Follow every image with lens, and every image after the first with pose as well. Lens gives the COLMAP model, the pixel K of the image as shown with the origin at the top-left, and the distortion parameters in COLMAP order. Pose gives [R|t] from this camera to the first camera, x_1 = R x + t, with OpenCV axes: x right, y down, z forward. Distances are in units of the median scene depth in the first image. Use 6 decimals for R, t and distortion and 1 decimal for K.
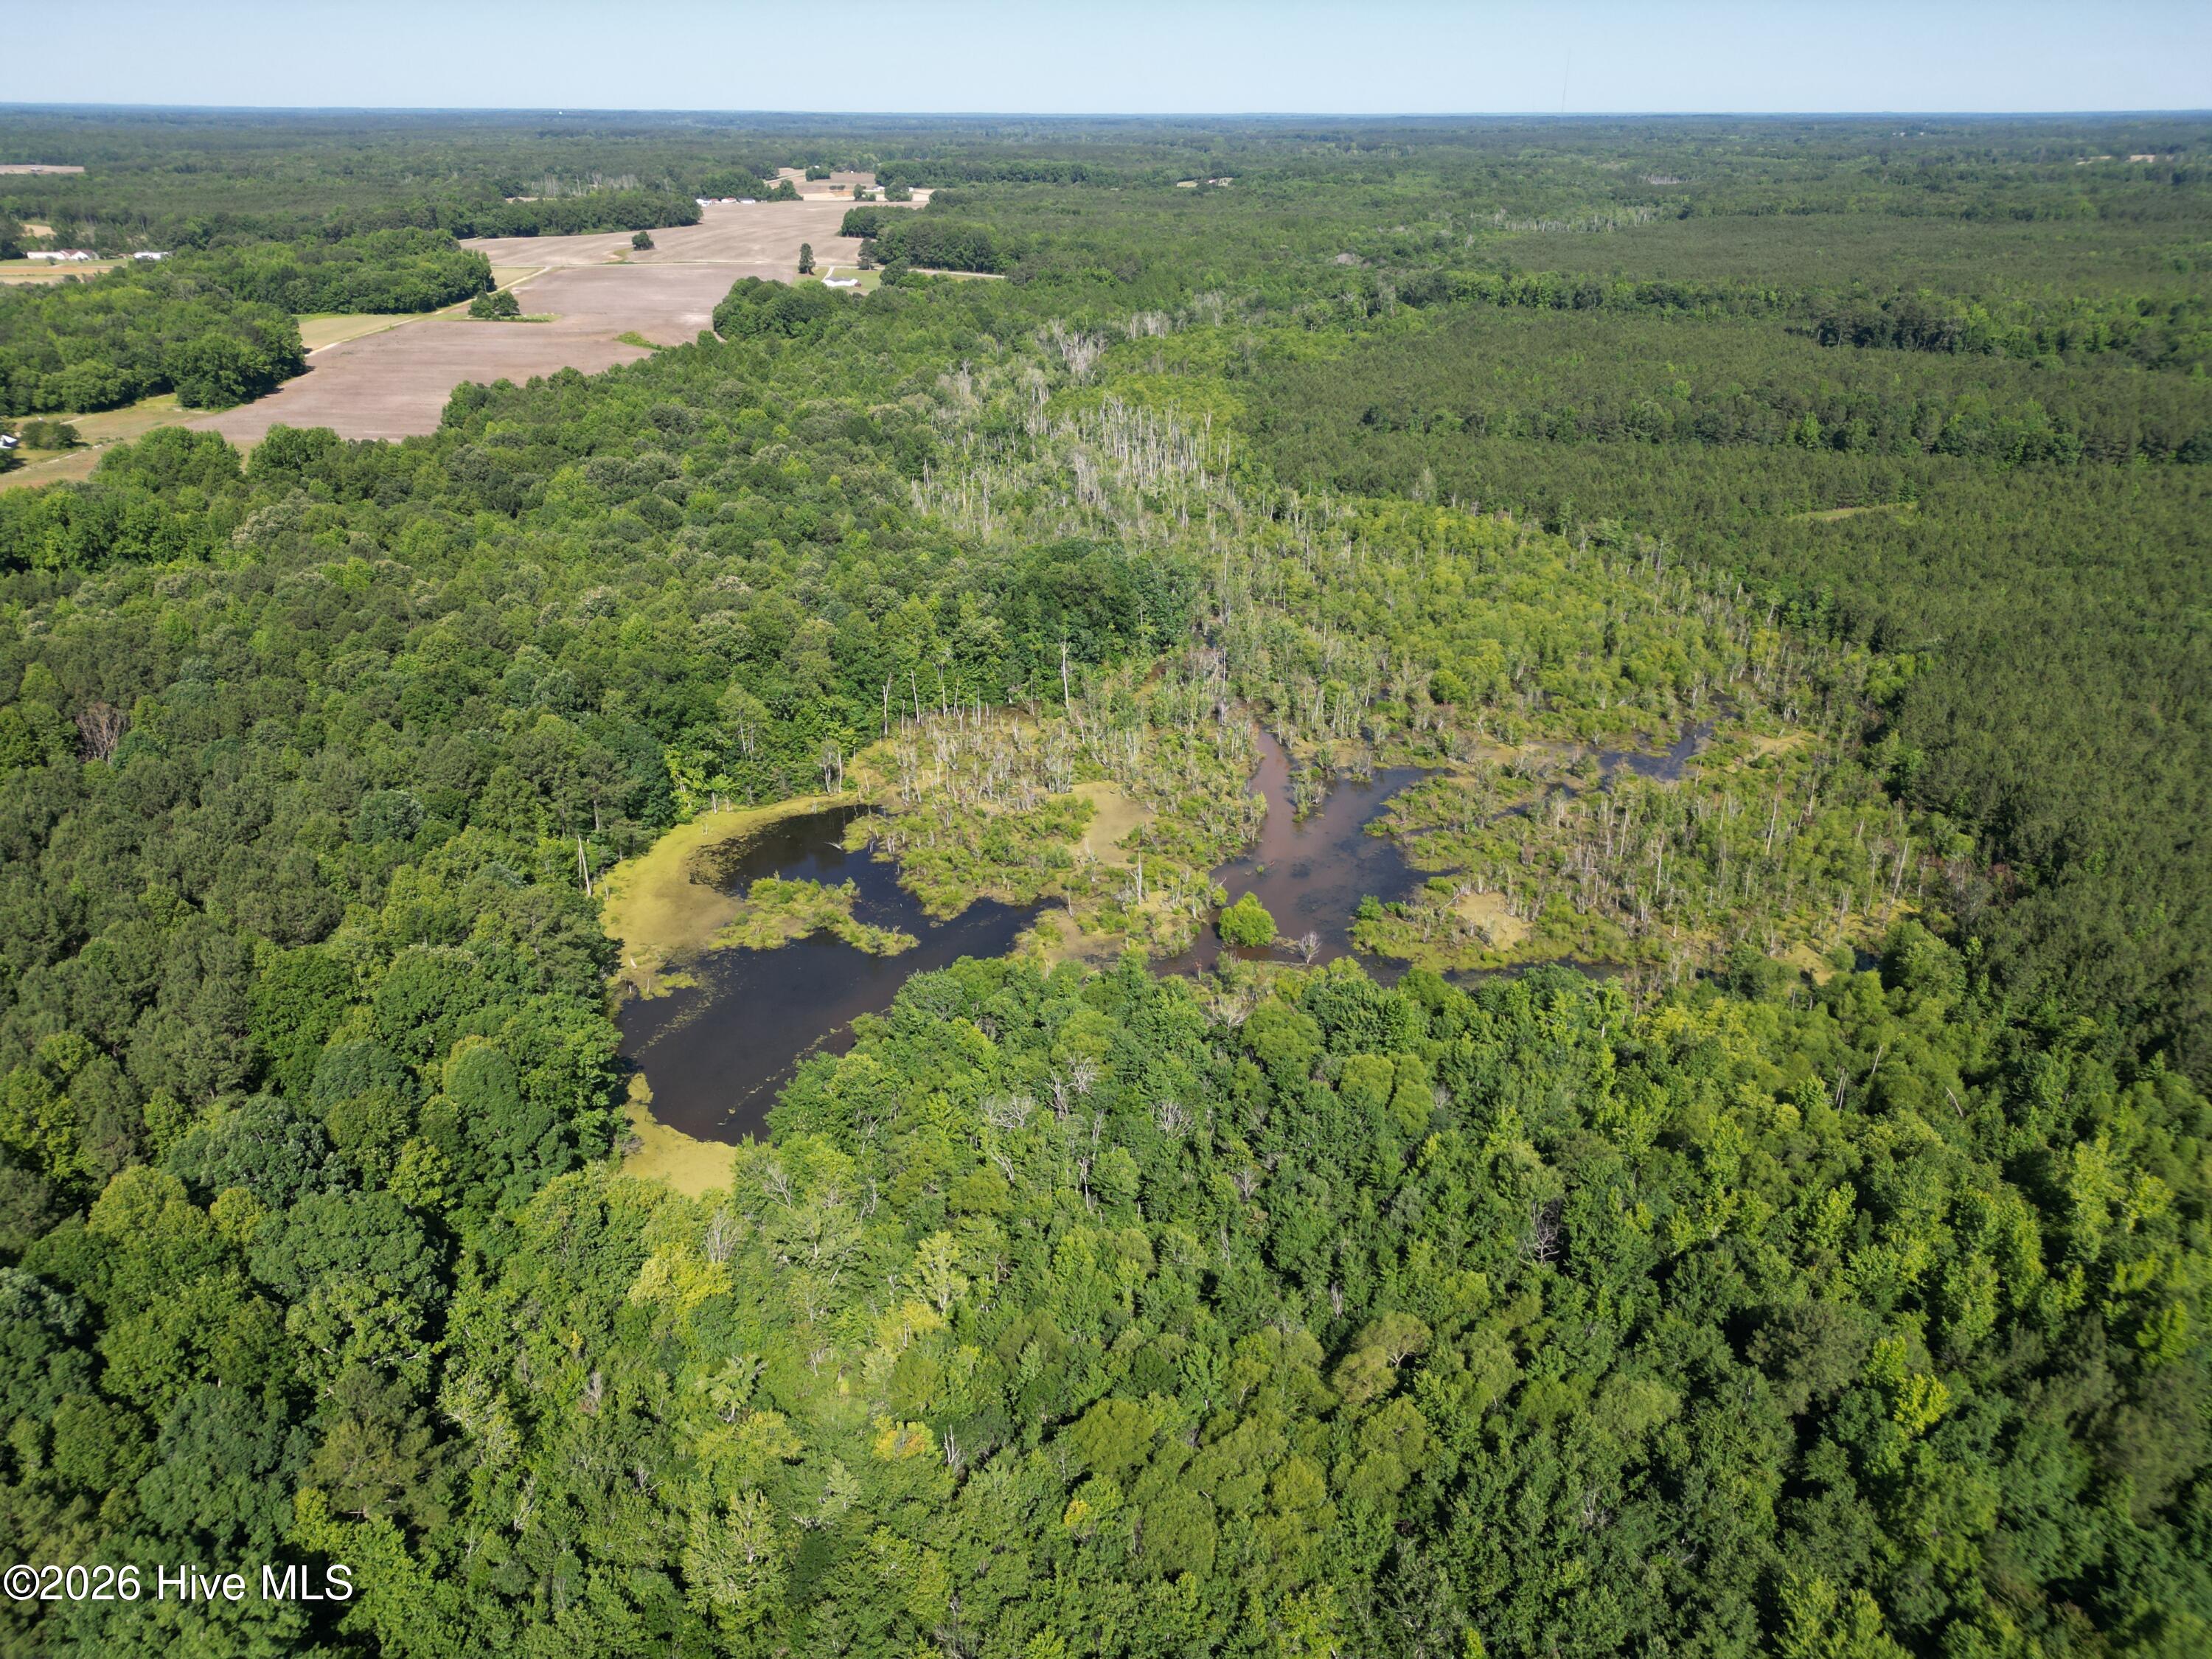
lens RADIAL K [[1542.3, 0, 1093.3], [0, 1542.3, 826.0], [0, 0, 1]] dist [0.026787, -0.028168]
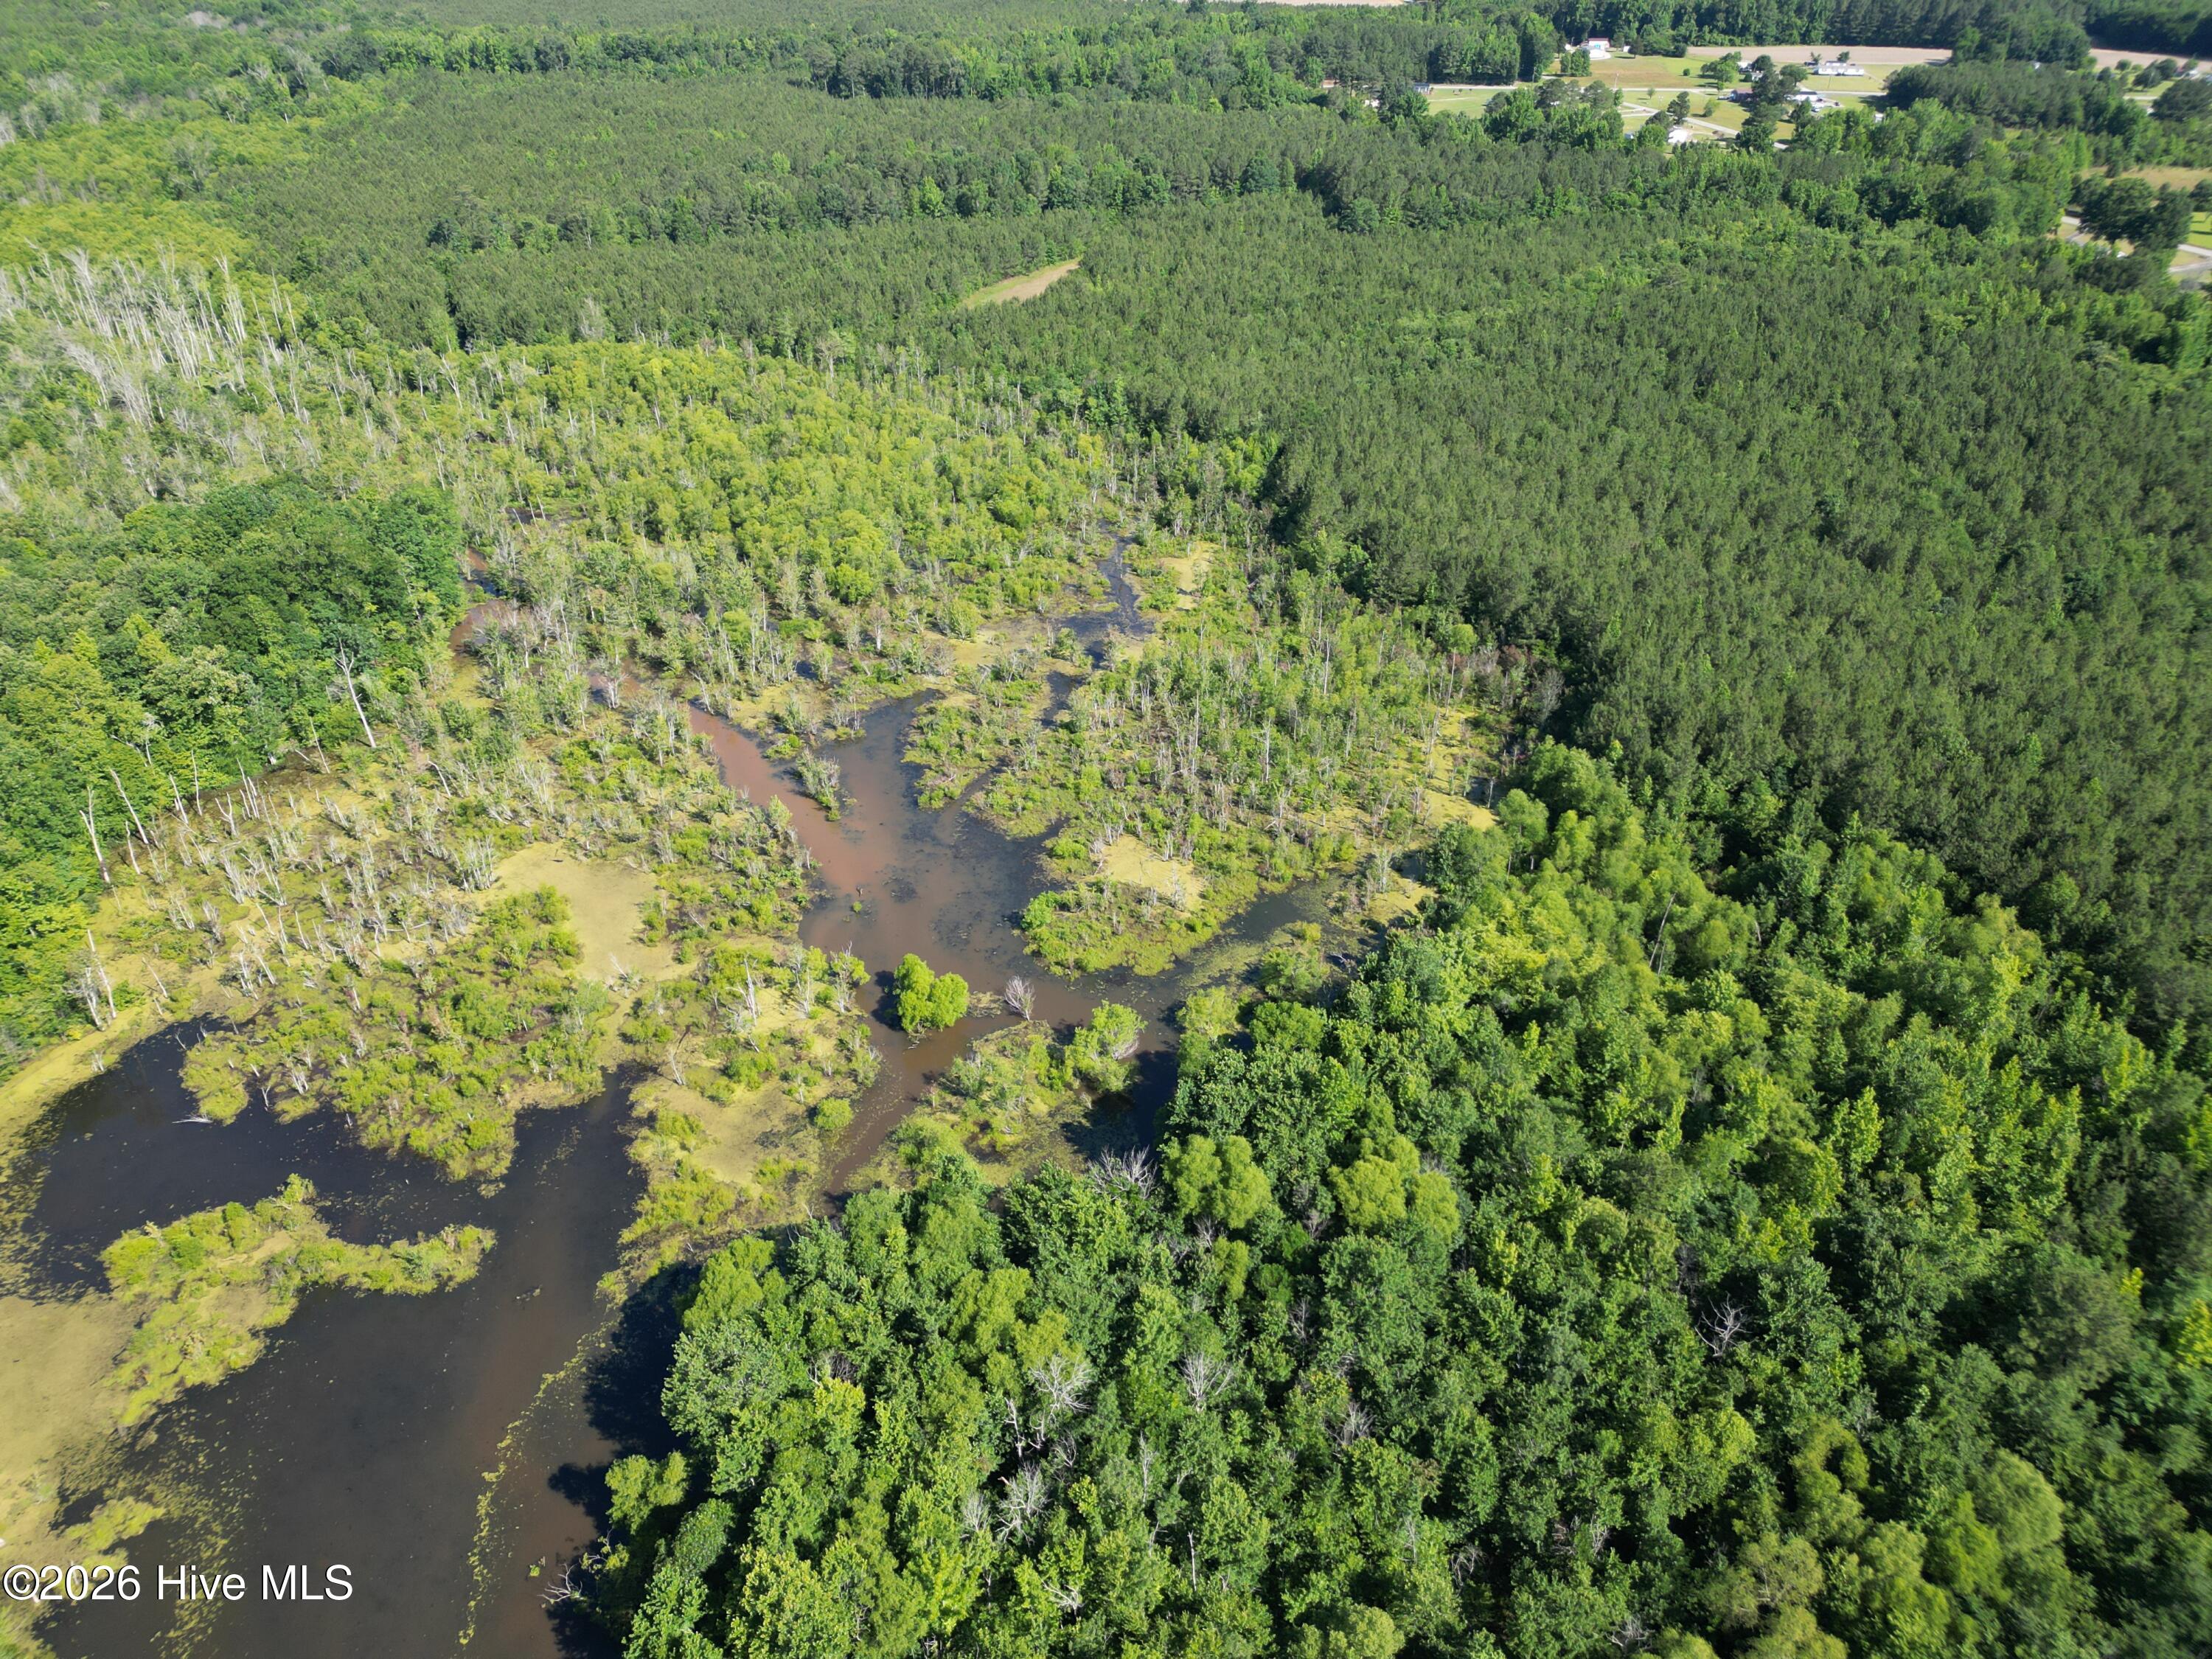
lens RADIAL K [[1542.3, 0, 1097.0], [0, 1542.3, 813.0], [0, 0, 1]] dist [0.026787, -0.028168]
pose [[0.772422, -0.325221, 0.545523, -0.091641], [0.250036, 0.945296, 0.209517, -0.067611], [-0.583820, -0.025435, 0.811485, 0.153671]]
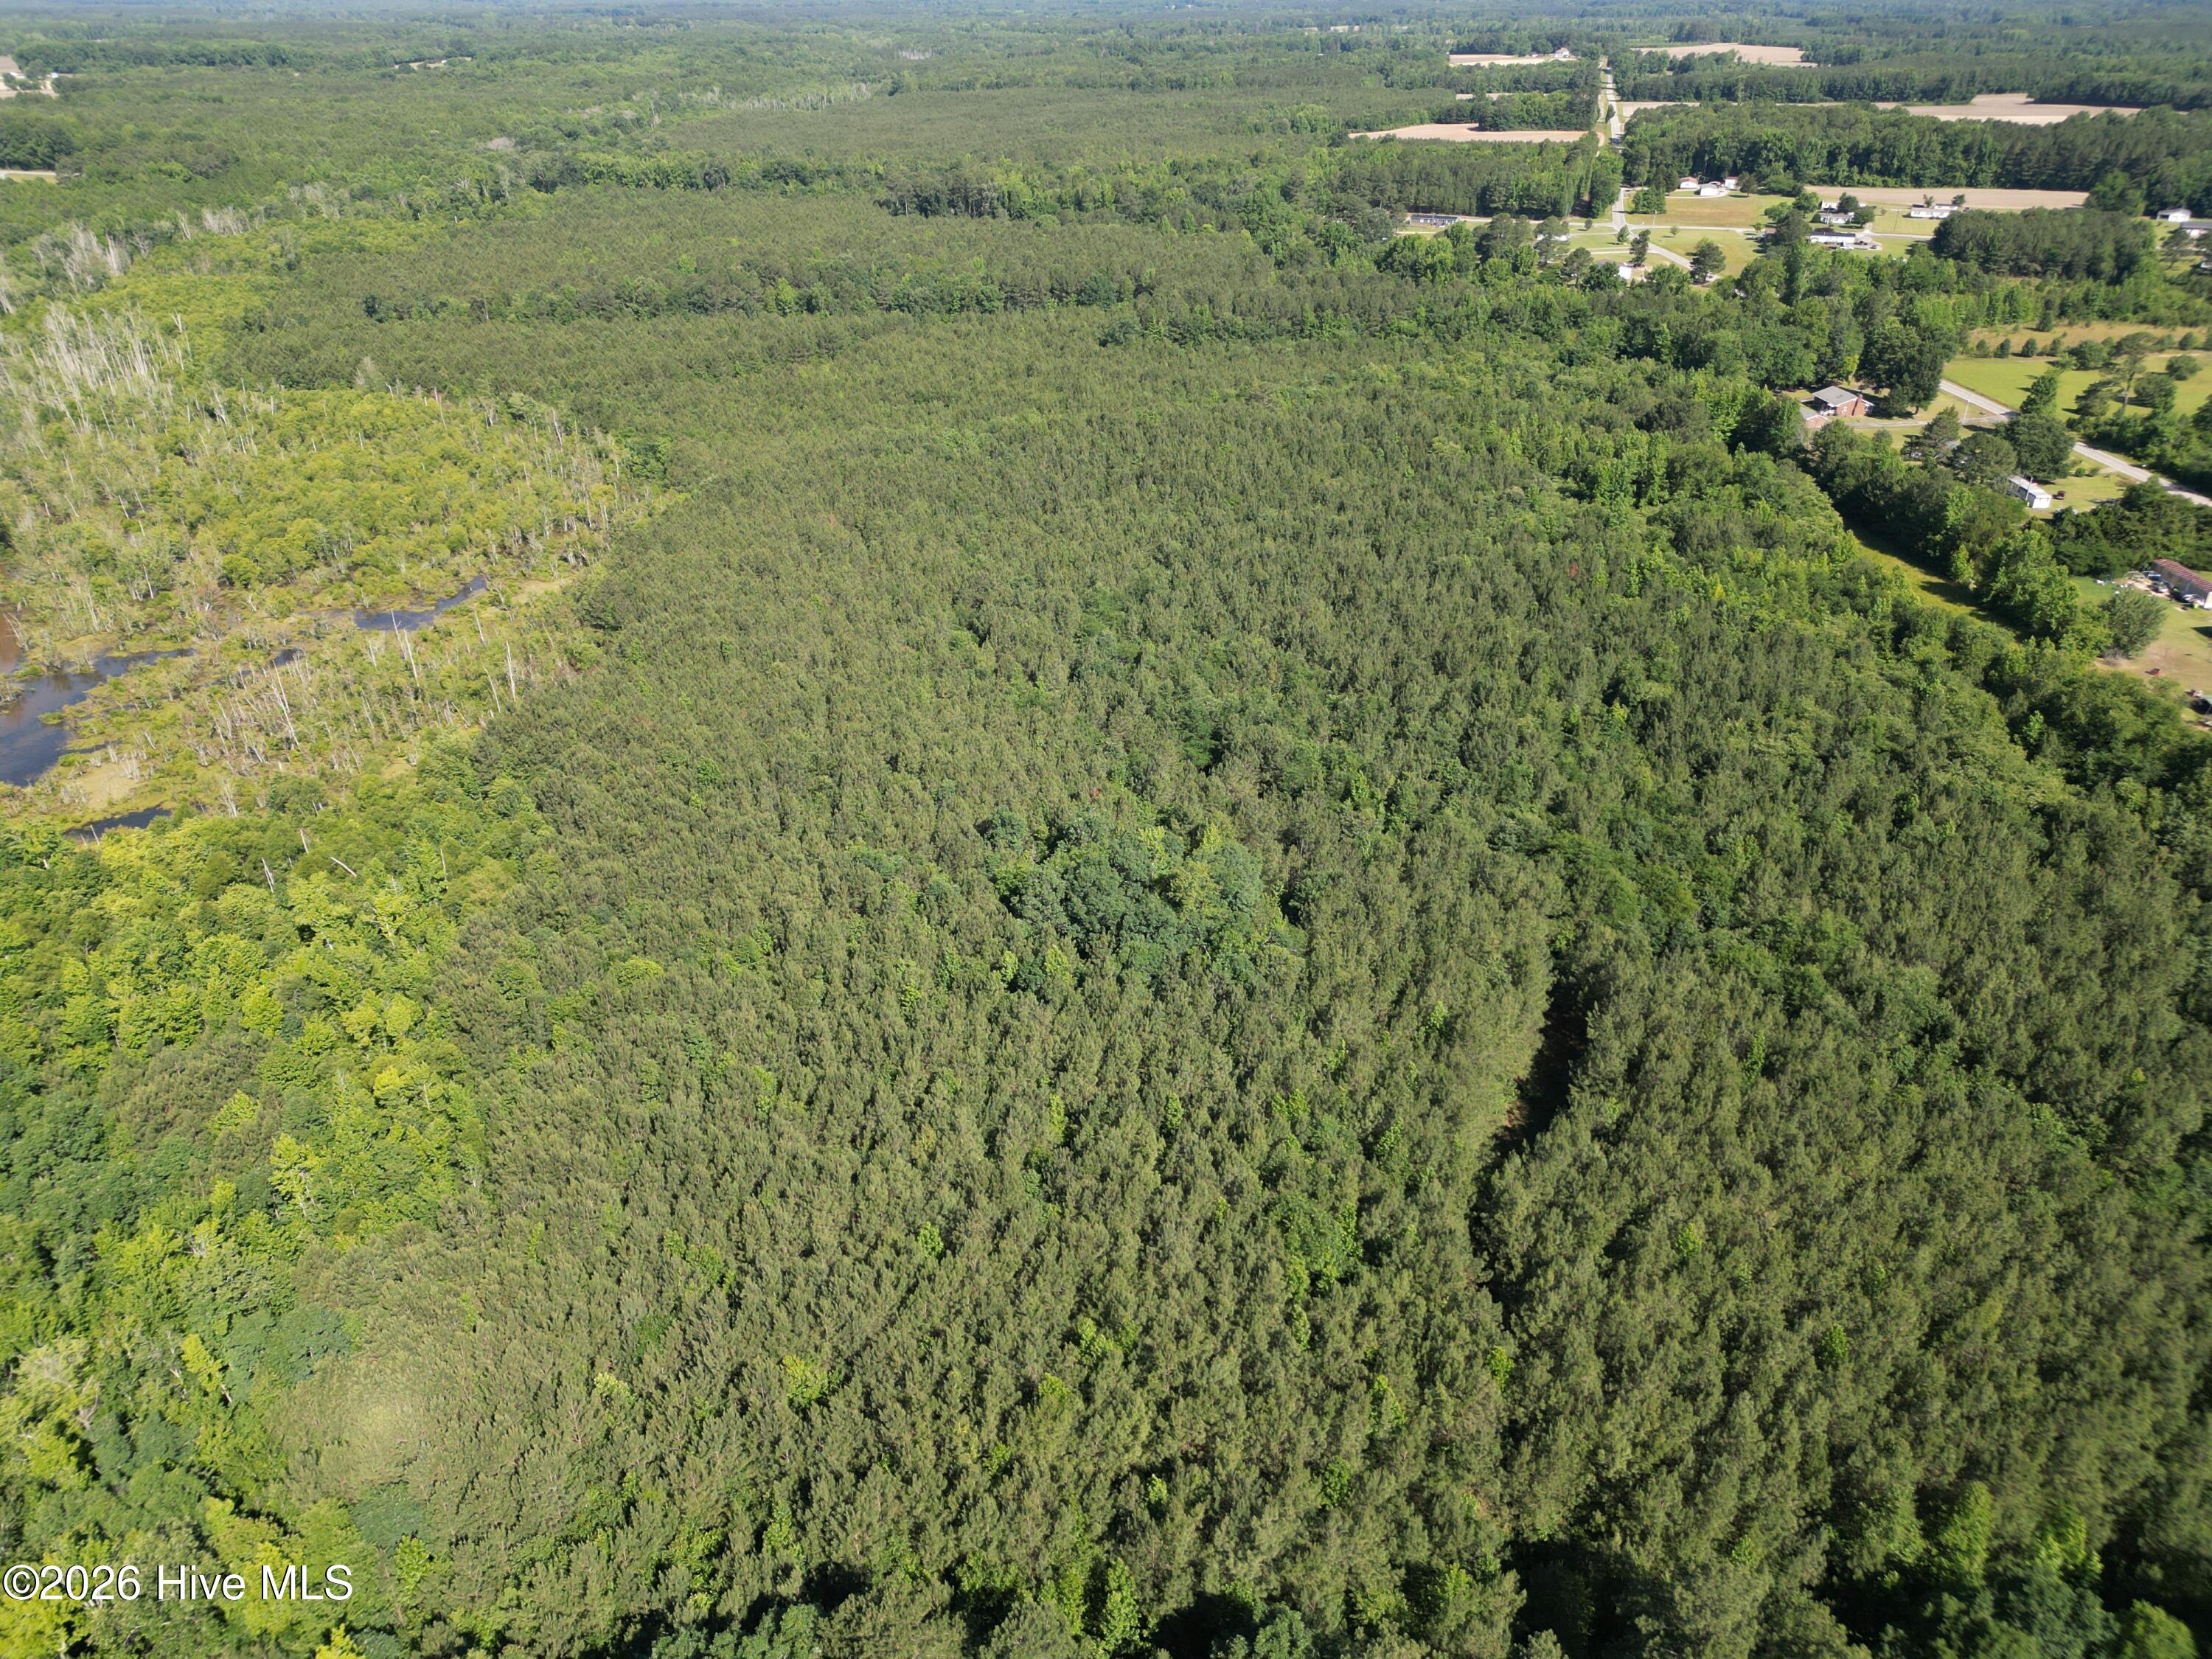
lens RADIAL K [[1542.3, 0, 1102.5], [0, 1542.3, 842.1], [0, 0, 1]] dist [0.026787, -0.028168]
pose [[0.932702, -0.173915, 0.315944, 0.243513], [0.150365, 0.983796, 0.097648, 0.043631], [-0.327807, -0.043569, 0.943739, -0.099214]]
